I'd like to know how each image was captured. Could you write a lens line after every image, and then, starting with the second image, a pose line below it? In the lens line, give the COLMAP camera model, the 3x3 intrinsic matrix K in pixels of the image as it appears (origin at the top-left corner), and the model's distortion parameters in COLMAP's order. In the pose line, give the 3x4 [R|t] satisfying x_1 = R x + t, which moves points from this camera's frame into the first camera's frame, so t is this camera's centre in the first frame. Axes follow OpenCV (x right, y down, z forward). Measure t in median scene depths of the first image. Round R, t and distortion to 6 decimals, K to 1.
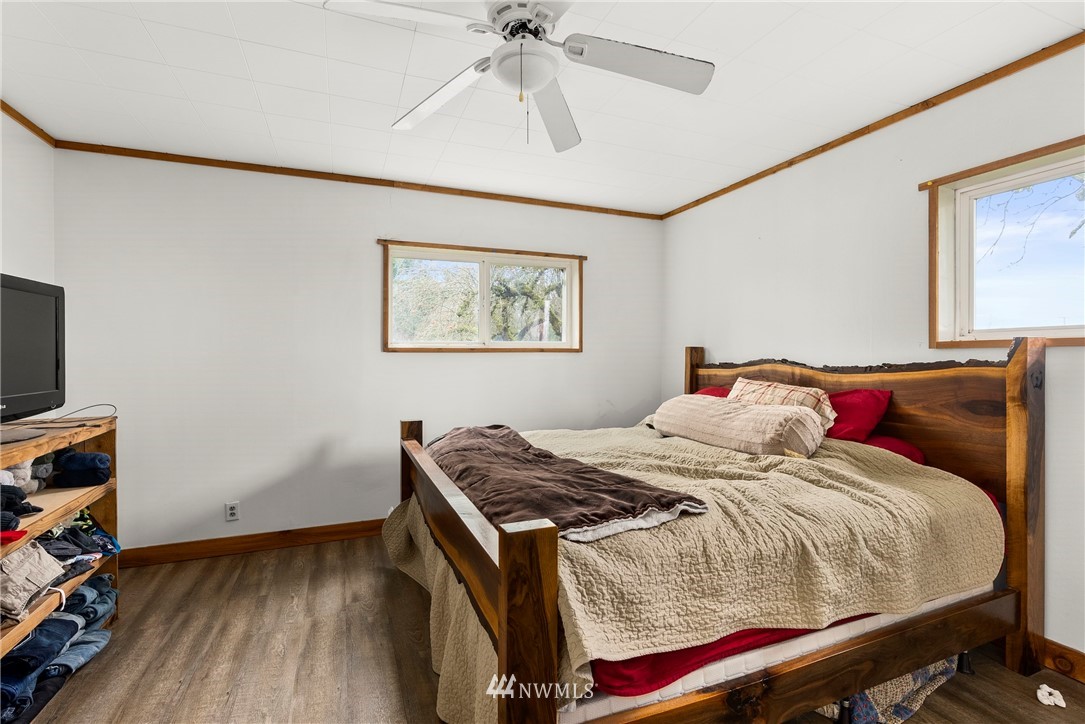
lens RADIAL K [[496.1, 0, 543.6], [0, 496.1, 355.4], [0, 0, 1]] dist [0.012969, 0.000347]
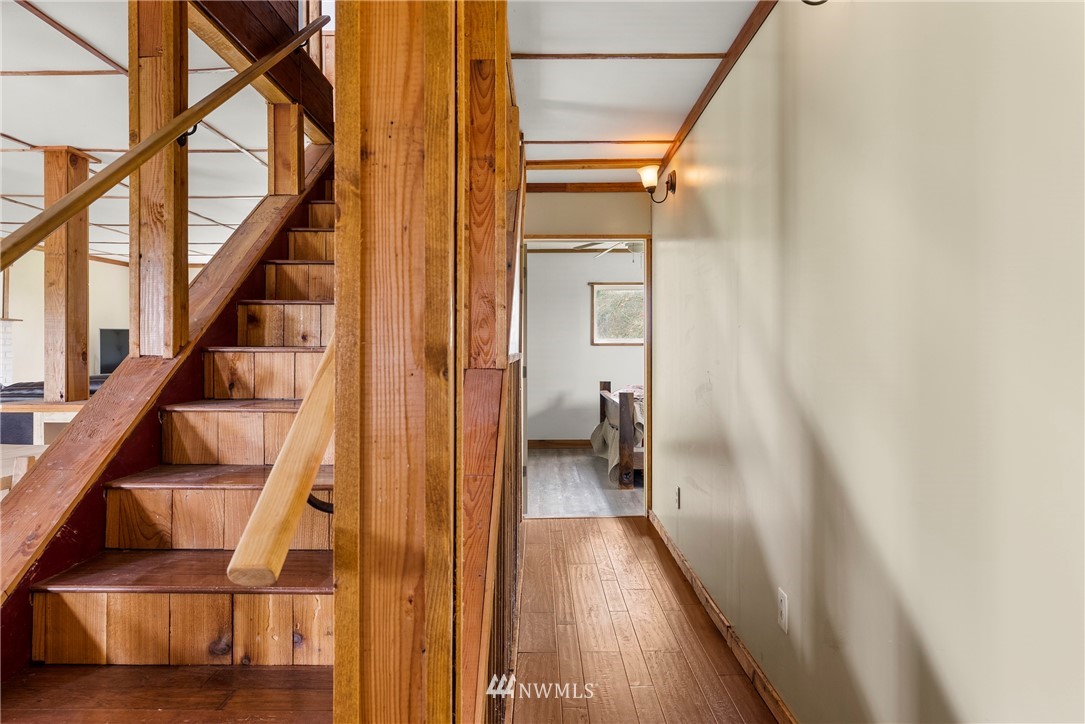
lens RADIAL K [[719.2, 0, 541.2], [0, 719.2, 357.3], [0, 0, 1]] dist [0.000129, 0.000001]
pose [[0.929914, -0.001885, -0.367773, 0.519115], [0.004207, 0.999976, 0.005511, 0.022168], [0.367753, -0.006672, 0.929899, -1.653748]]
